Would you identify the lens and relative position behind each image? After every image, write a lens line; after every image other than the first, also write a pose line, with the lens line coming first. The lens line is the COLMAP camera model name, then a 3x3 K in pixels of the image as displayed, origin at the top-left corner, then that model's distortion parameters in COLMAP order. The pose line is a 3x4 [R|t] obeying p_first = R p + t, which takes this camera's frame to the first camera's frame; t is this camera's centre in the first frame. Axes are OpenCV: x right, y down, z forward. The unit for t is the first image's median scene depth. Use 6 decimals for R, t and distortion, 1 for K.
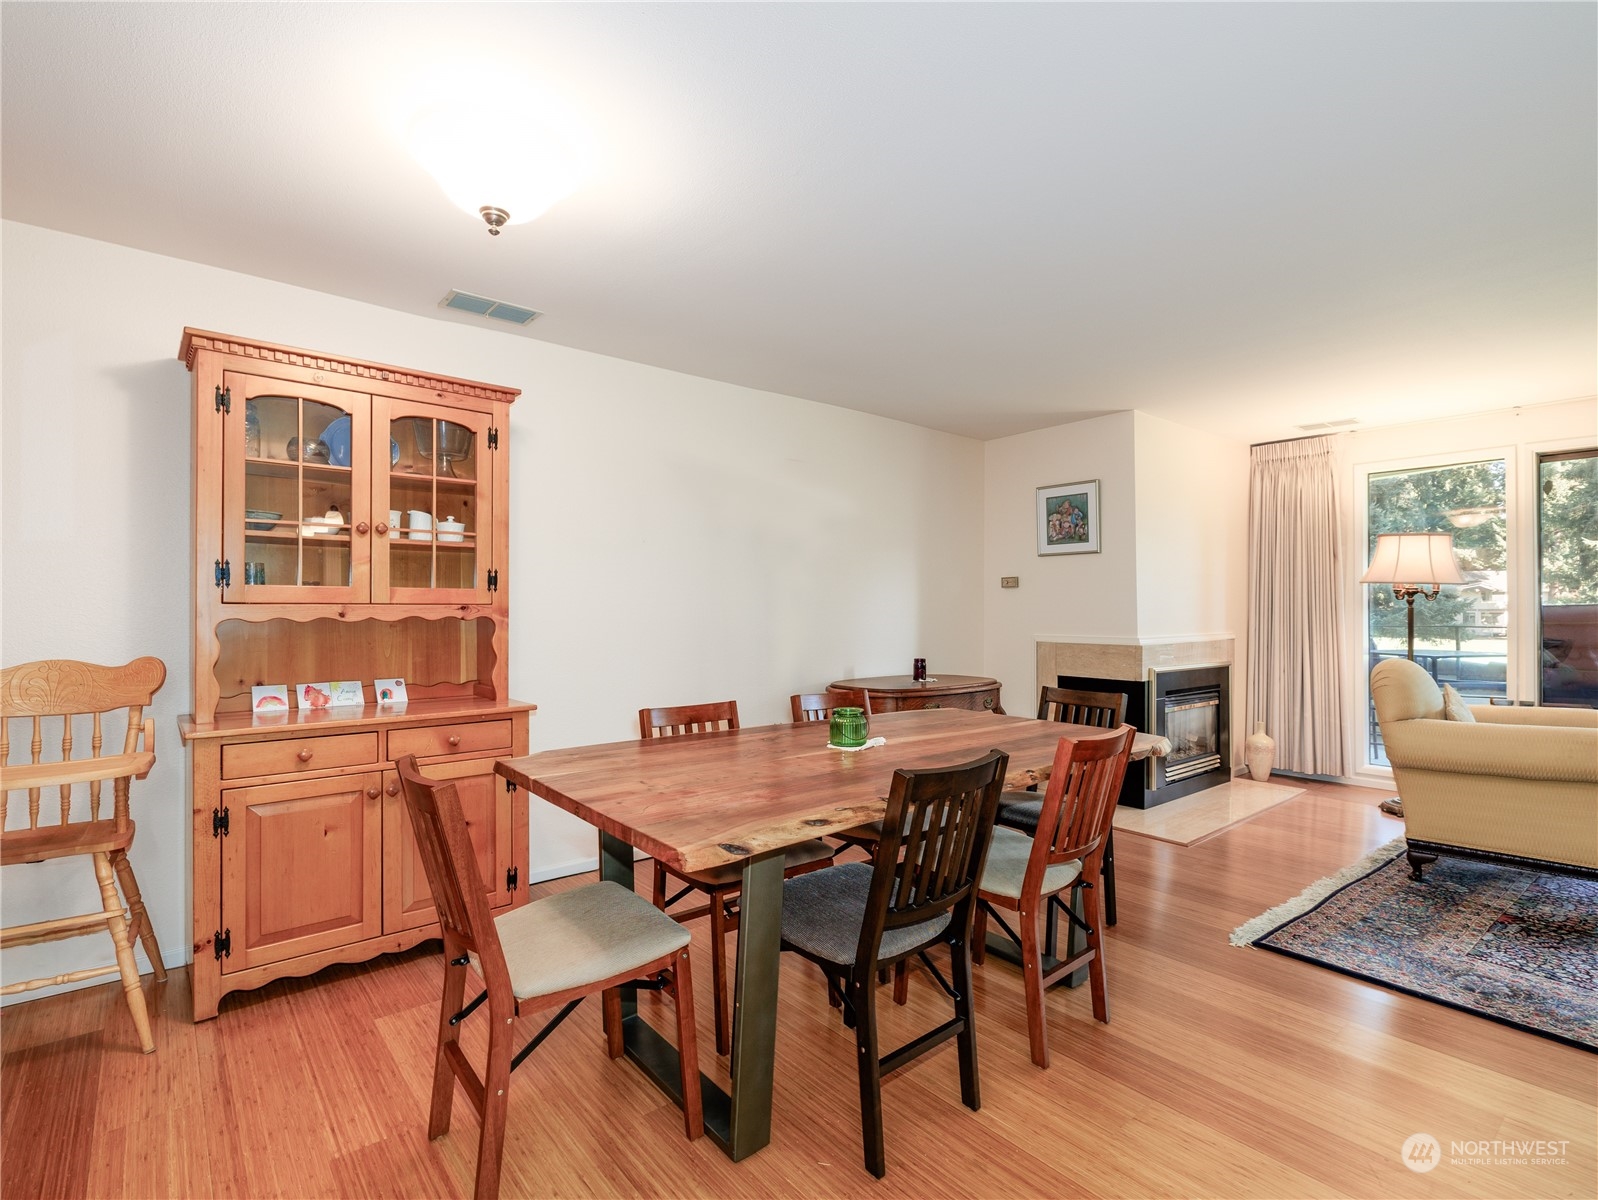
lens RADIAL K [[778.3, 0, 799.9], [0, 778.3, 608.2], [0, 0, 1]] dist [0.000092, 0.000357]
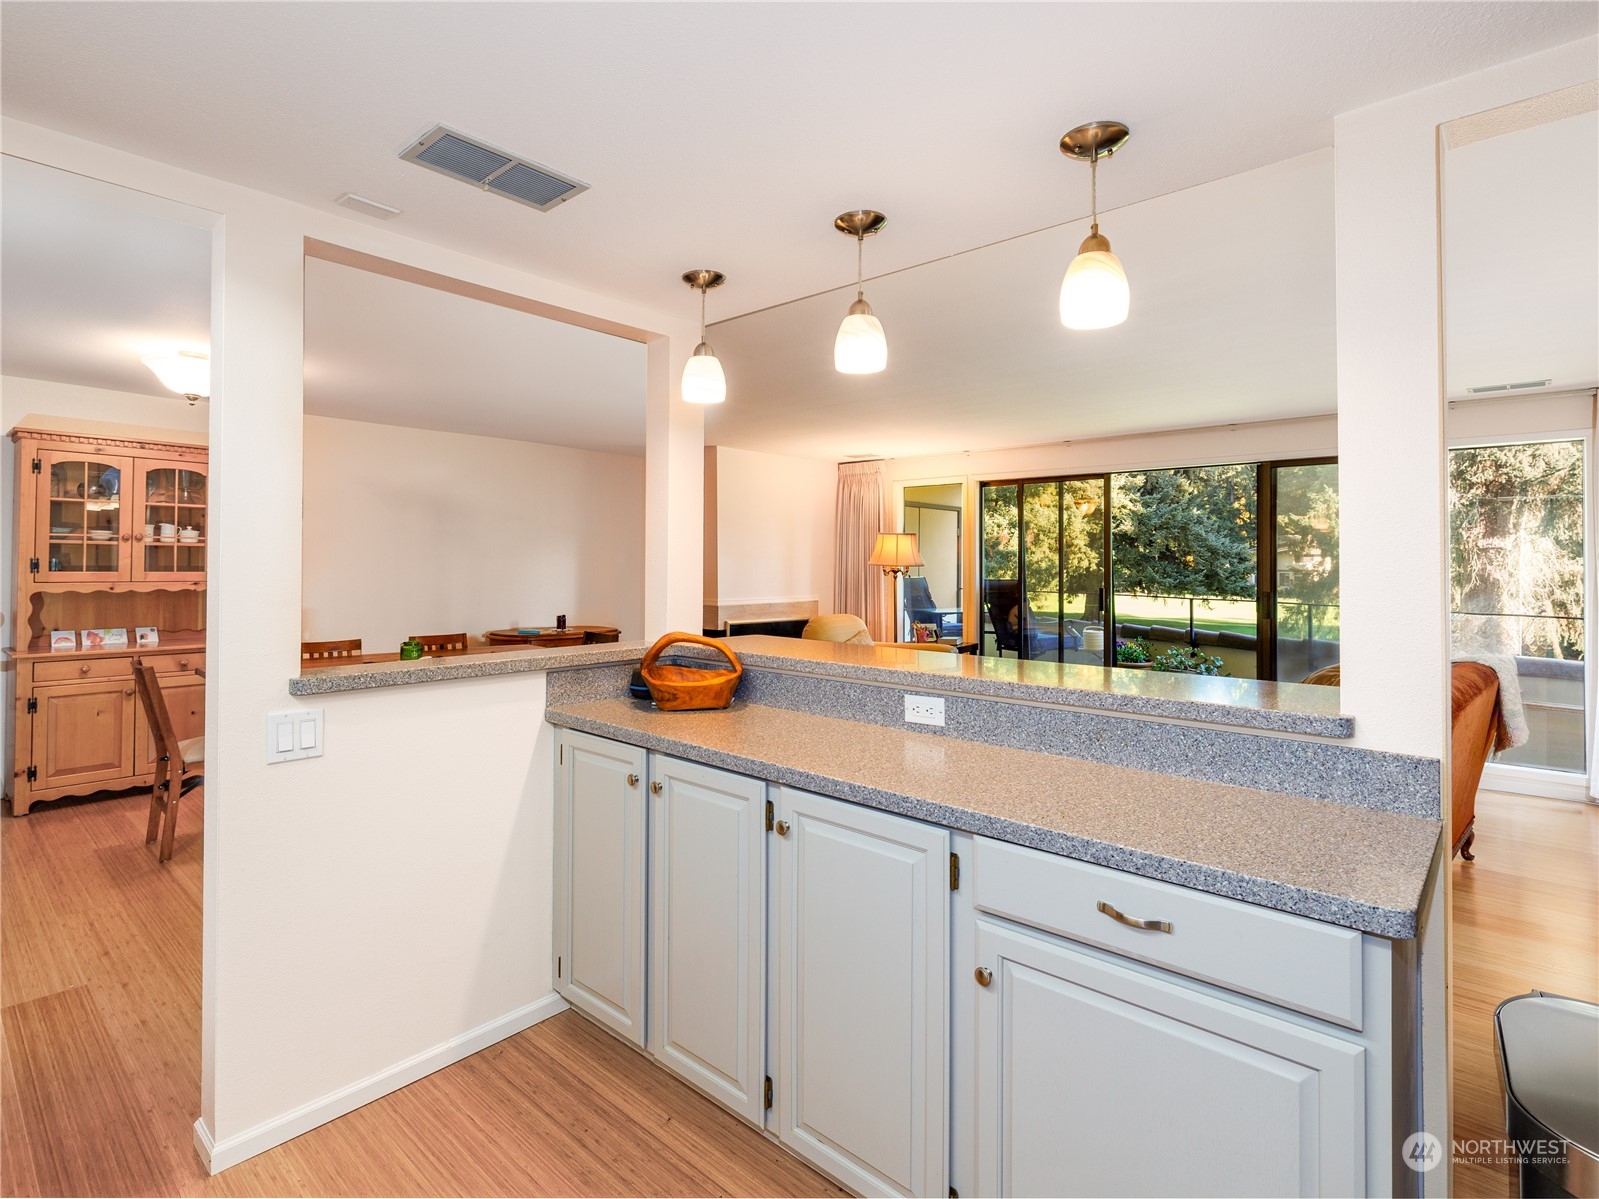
lens RADIAL K [[808.5, 0, 783.6], [0, 808.5, 556.1], [0, 0, 1]] dist [0.005403, -0.000349]
pose [[0.991175, 0.008799, 0.132269, 0.606064], [-0.007488, 0.999918, -0.010399, -0.053231], [-0.132350, 0.009317, 0.991159, -0.913182]]
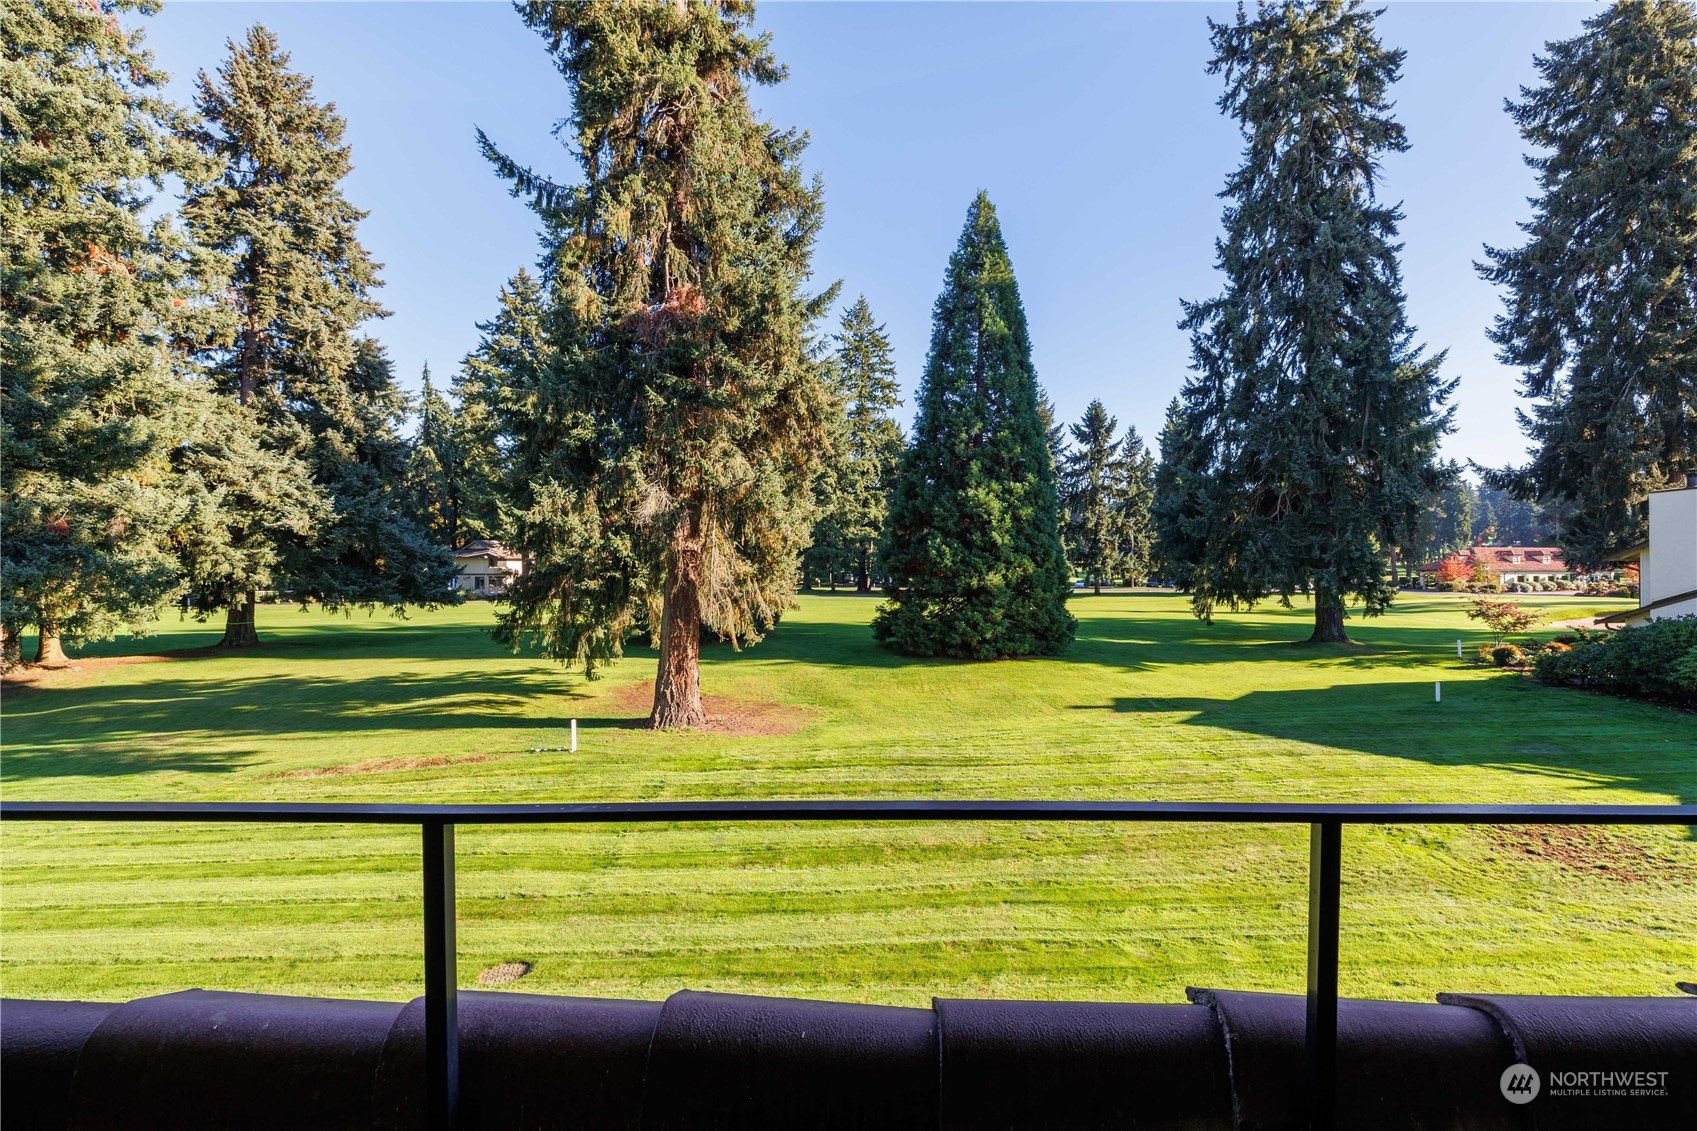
lens RADIAL K [[731.1, 0, 919.1], [0, 731.1, 564.0], [0, 0, 1]] dist [0.000621, -0.000752]
pose [[0.330795, 0.007152, 0.943675, 2.194526], [0.003581, 0.999955, -0.008834, -0.046693], [-0.943696, 0.006301, 0.330755, 1.453850]]
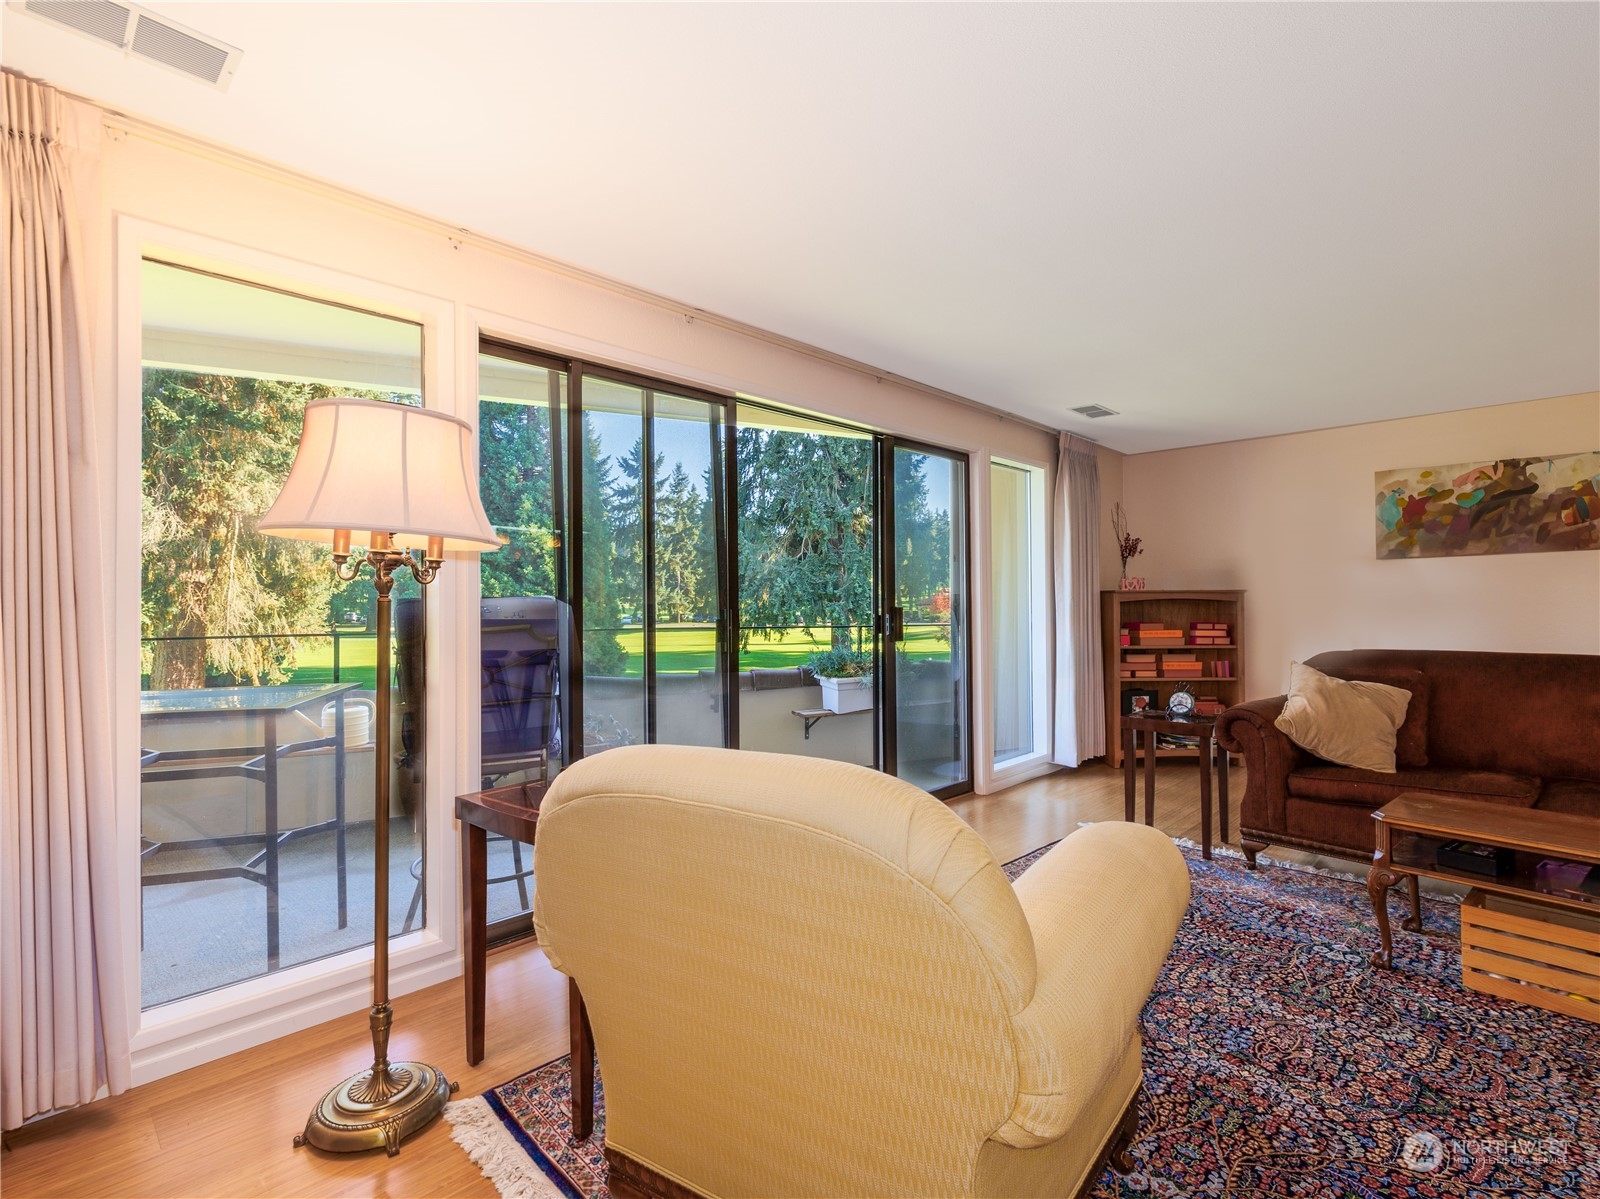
lens RADIAL K [[779.3, 0, 800.0], [0, 779.3, 591.2], [0, 0, 1]] dist [0.002389, -0.000005]
pose [[-0.101000, 0.018978, 0.994705, 0.609807], [0.007628, 0.999803, -0.018301, 0.007987], [-0.994857, 0.005739, -0.101125, 1.384039]]
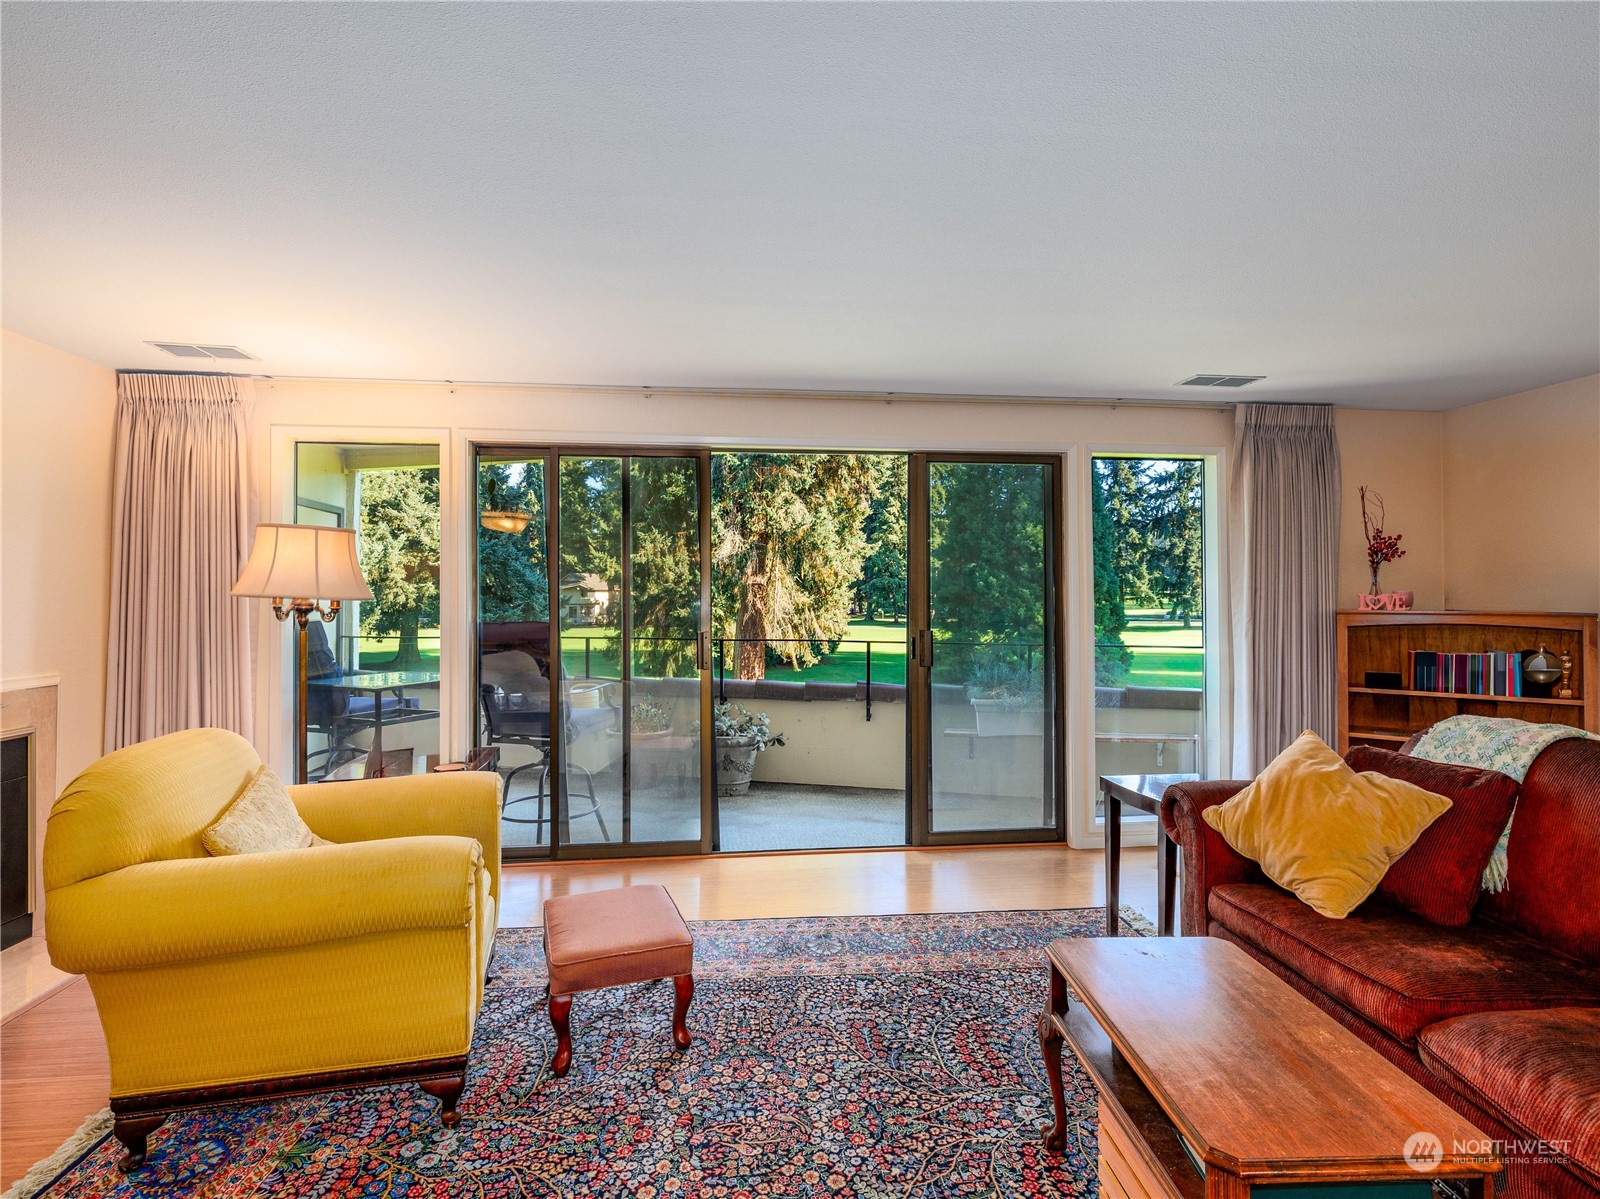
lens RADIAL K [[779.3, 0, 800.0], [0, 779.3, 591.2], [0, 0, 1]] dist [0.002389, -0.000005]
pose [[0.551996, 0.009903, 0.833788, 0.756355], [0.002320, 0.999907, -0.013411, -0.044624], [-0.833843, 0.009337, 0.551922, 0.410349]]
